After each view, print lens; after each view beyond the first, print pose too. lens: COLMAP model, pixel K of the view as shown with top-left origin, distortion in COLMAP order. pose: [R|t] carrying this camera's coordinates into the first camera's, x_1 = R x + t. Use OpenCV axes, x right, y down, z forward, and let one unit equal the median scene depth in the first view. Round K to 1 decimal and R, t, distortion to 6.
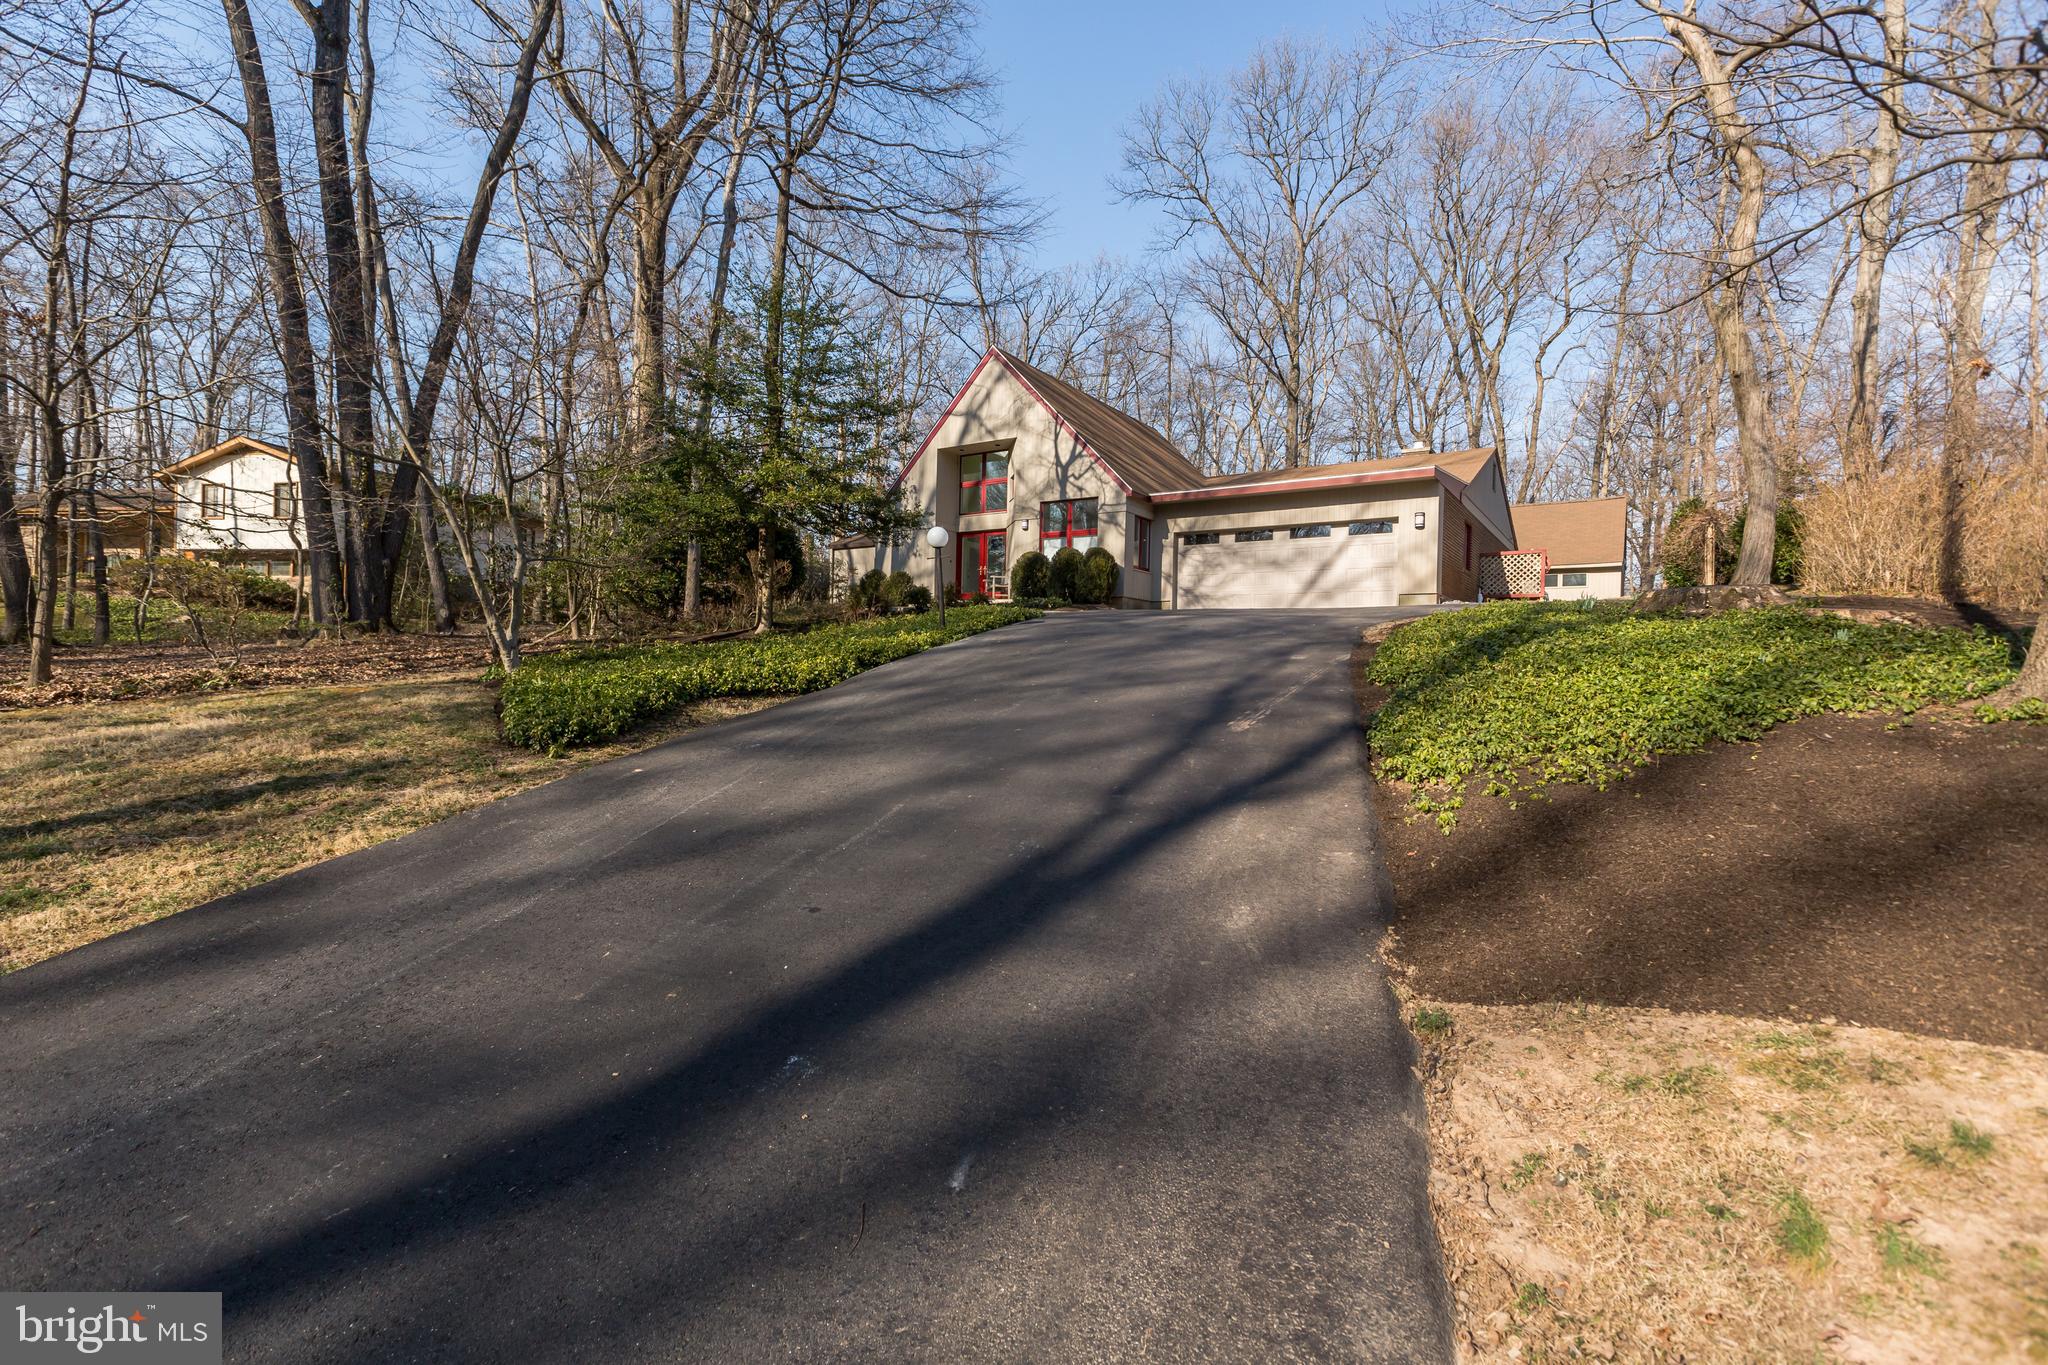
lens RADIAL K [[912.6, 0, 1014.5], [0, 912.6, 676.1], [0, 0, 1]] dist [-0.001415, -0.000373]
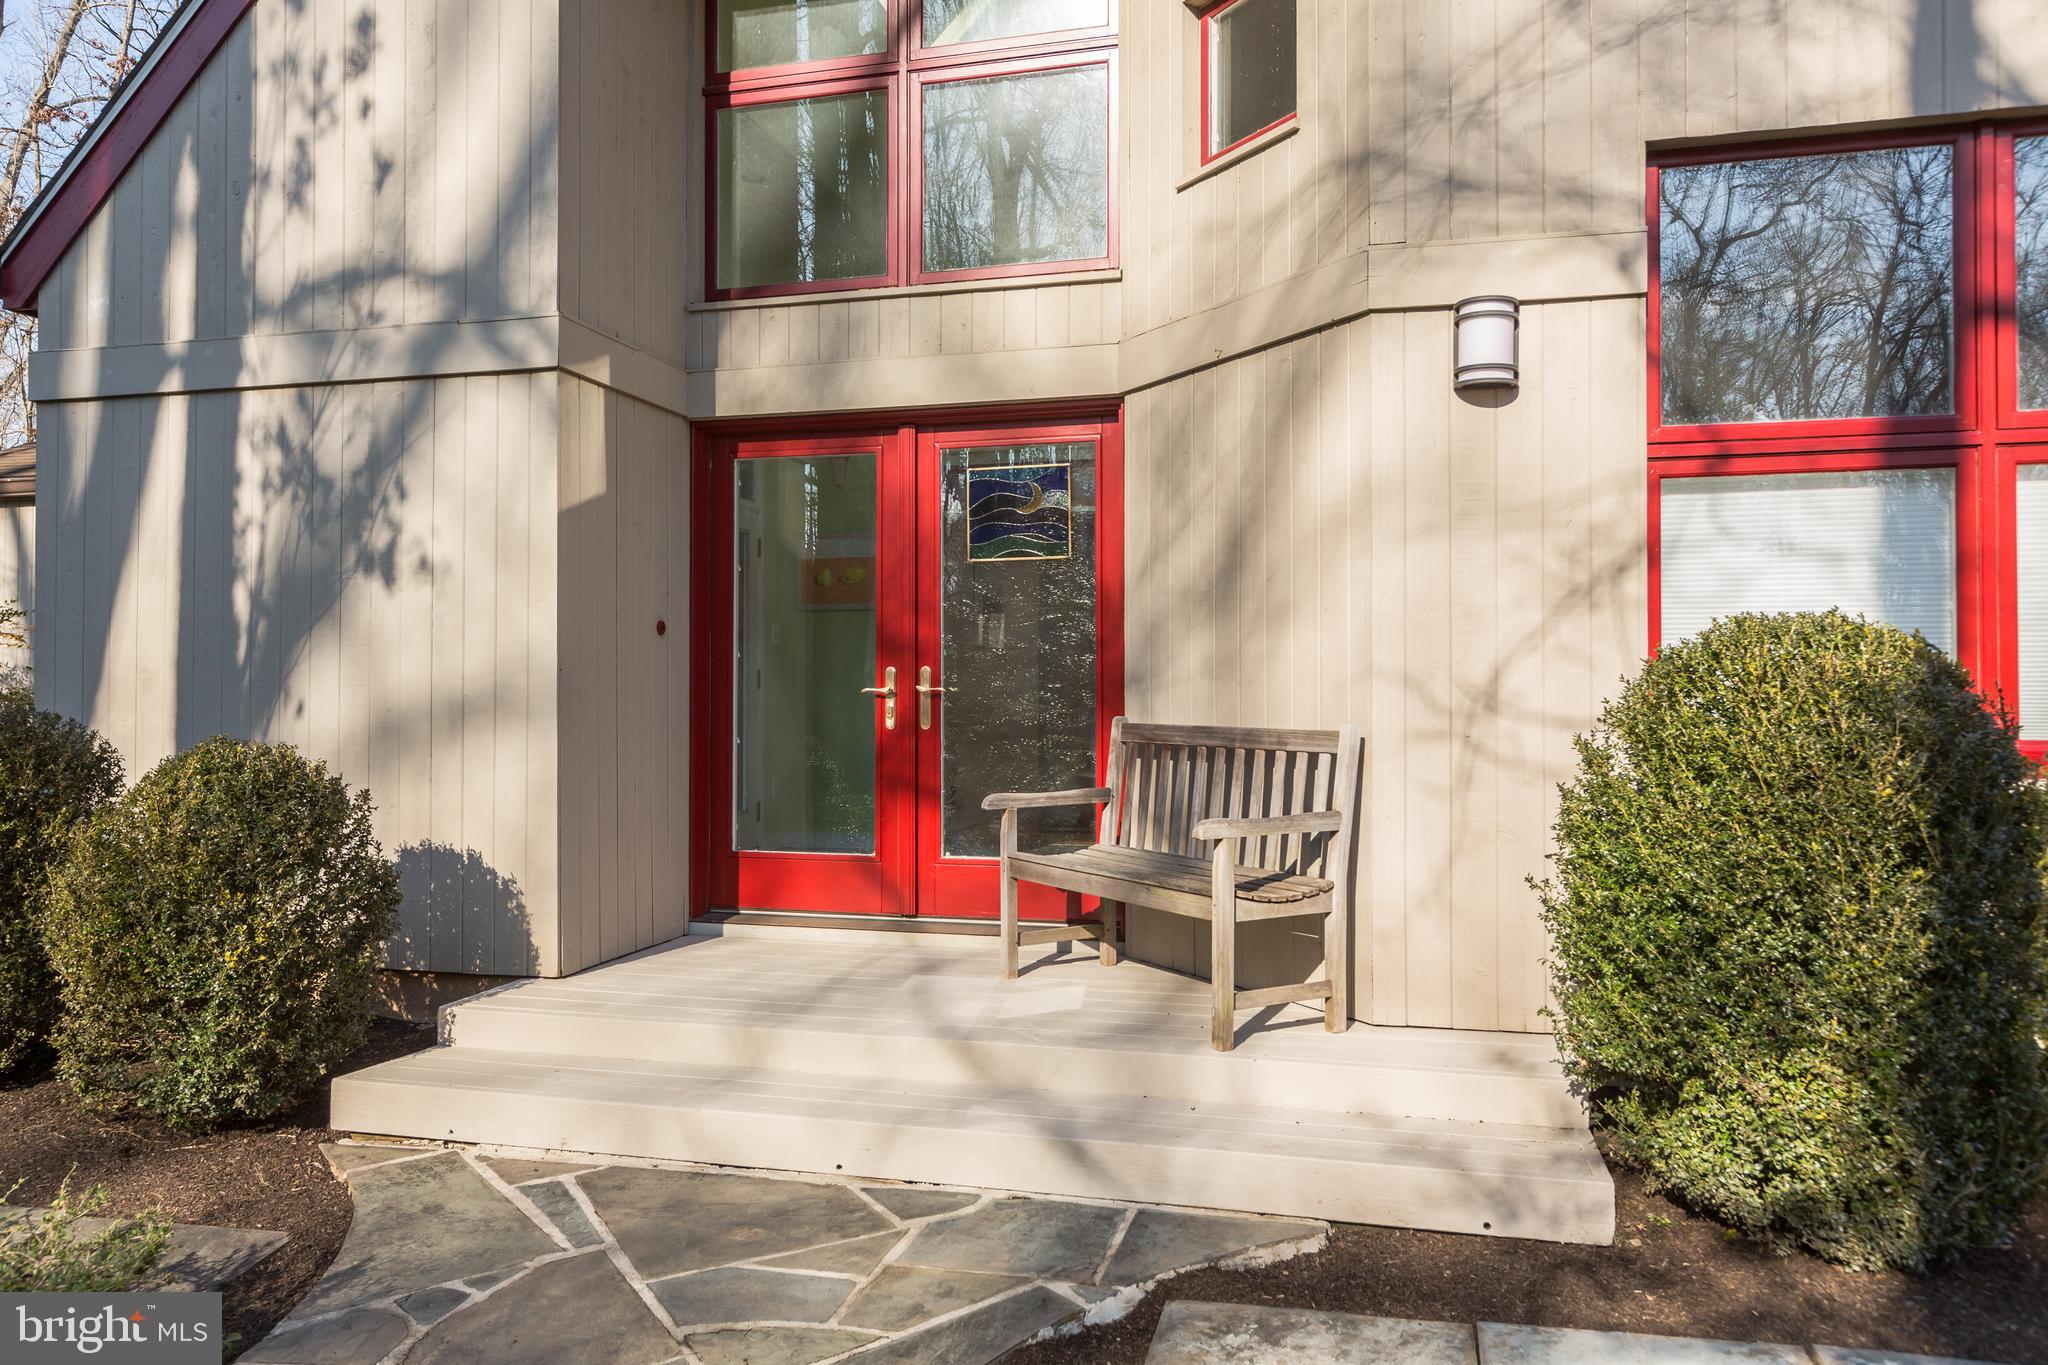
lens RADIAL K [[1455.0, 0, 1028.1], [0, 1455.0, 694.0], [0, 0, 1]] dist [-0.003130, -0.001088]
pose [[0.956136, -0.011740, 0.292687, -0.091353], [0.014013, 0.999886, -0.005669, -0.127130], [-0.292587, 0.009522, 0.956192, 0.870797]]
